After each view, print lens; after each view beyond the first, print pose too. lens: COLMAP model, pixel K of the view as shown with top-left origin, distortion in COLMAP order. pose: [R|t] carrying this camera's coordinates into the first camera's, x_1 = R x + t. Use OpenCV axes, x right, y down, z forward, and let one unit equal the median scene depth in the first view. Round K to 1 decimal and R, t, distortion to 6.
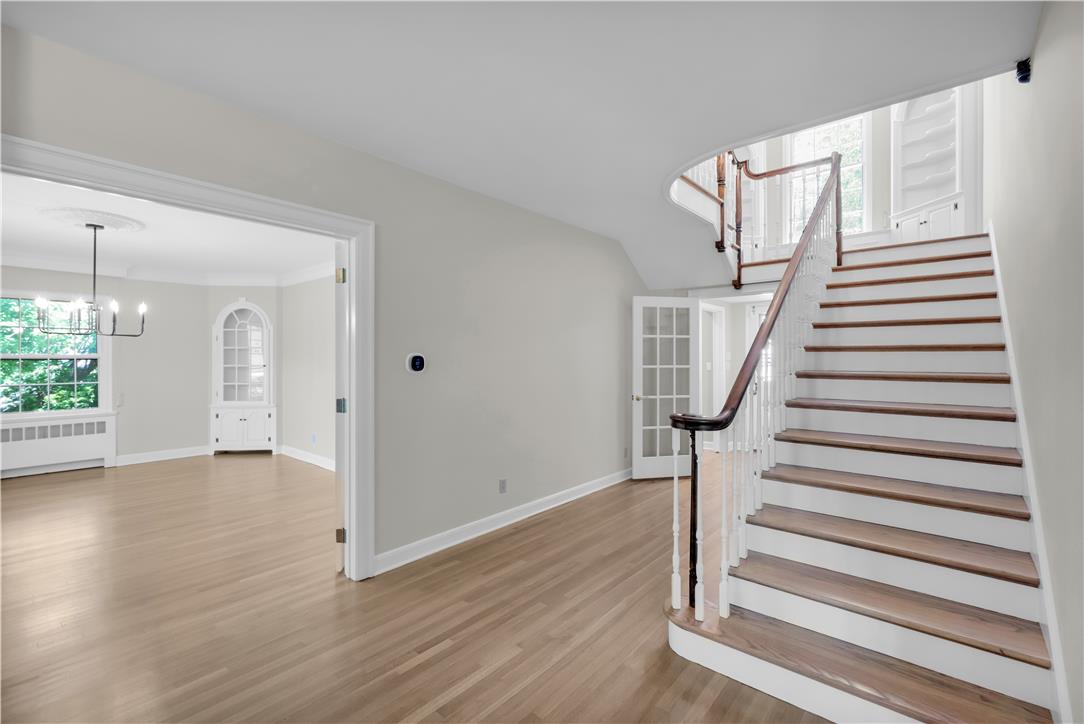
lens RADIAL K [[474.9, 0, 540.6], [0, 474.9, 358.1], [0, 0, 1]] dist [-0.000005, -0.000088]
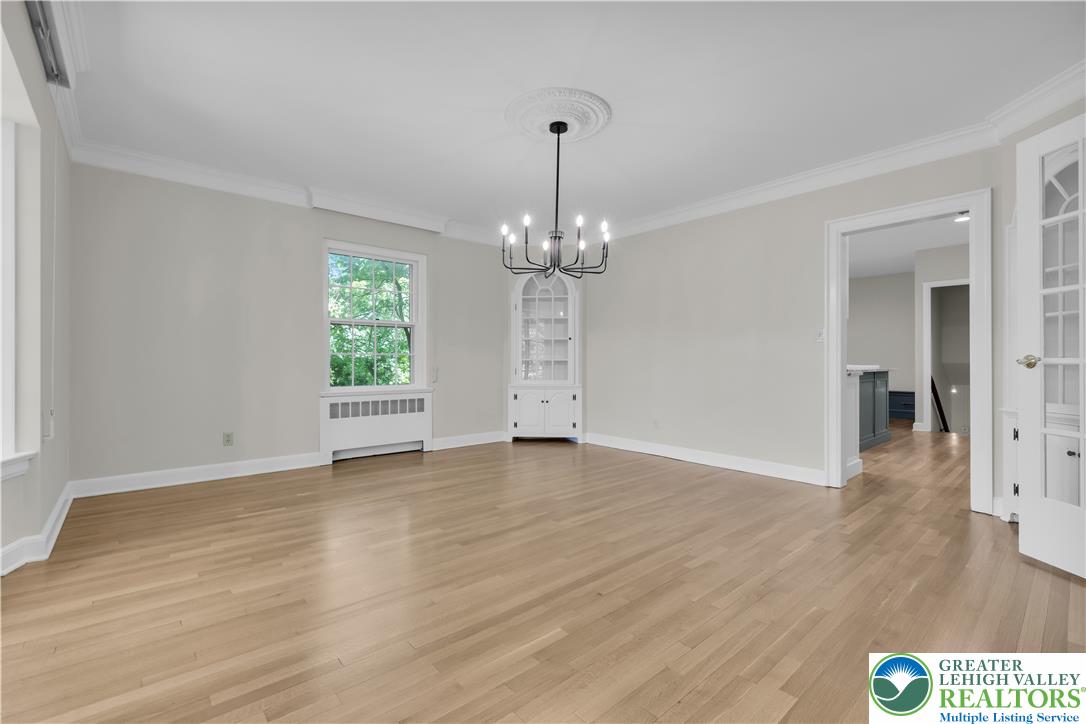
lens RADIAL K [[466.6, 0, 543.0], [0, 466.6, 362.0], [0, 0, 1]] dist [0.000701, 0.000223]
pose [[0.989687, 0.003355, -0.143209, -0.692447], [-0.002986, 0.999992, 0.002788, 0.076443], [0.143217, -0.002331, 0.989689, 0.227453]]
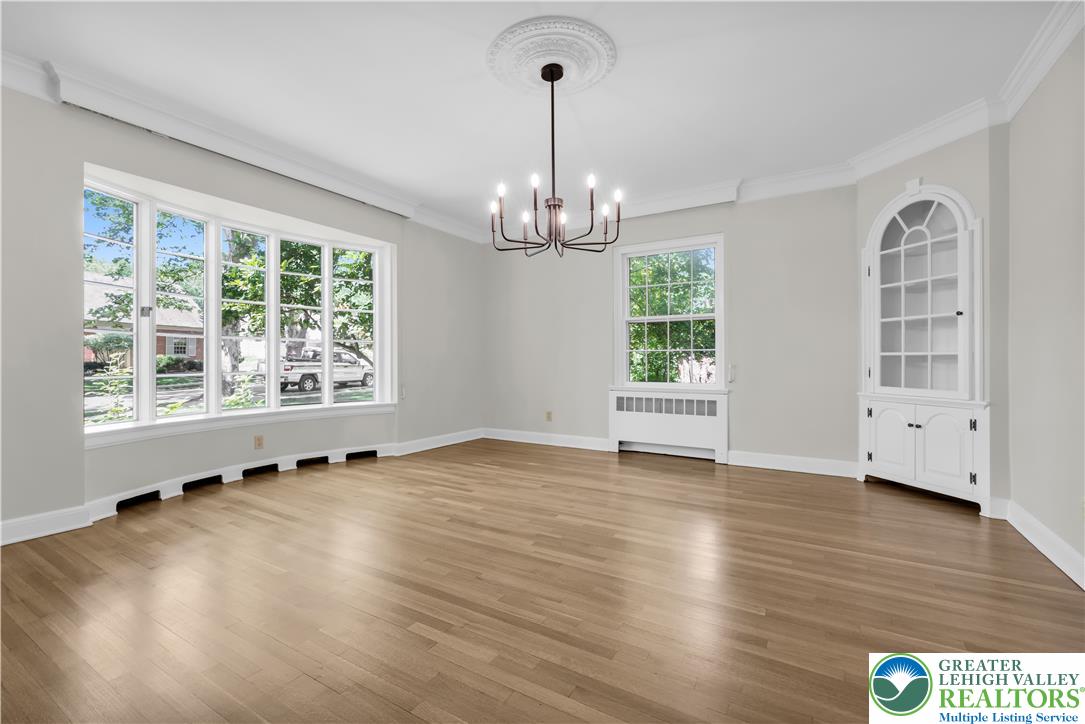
lens RADIAL K [[478.2, 0, 534.0], [0, 478.2, 361.5], [0, 0, 1]] dist [-0.000141, 0.000041]
pose [[0.158190, 0.004897, -0.987397, -0.266417], [0.002527, 0.999982, 0.005365, 0.080016], [0.987405, -0.003344, 0.158175, 0.717292]]
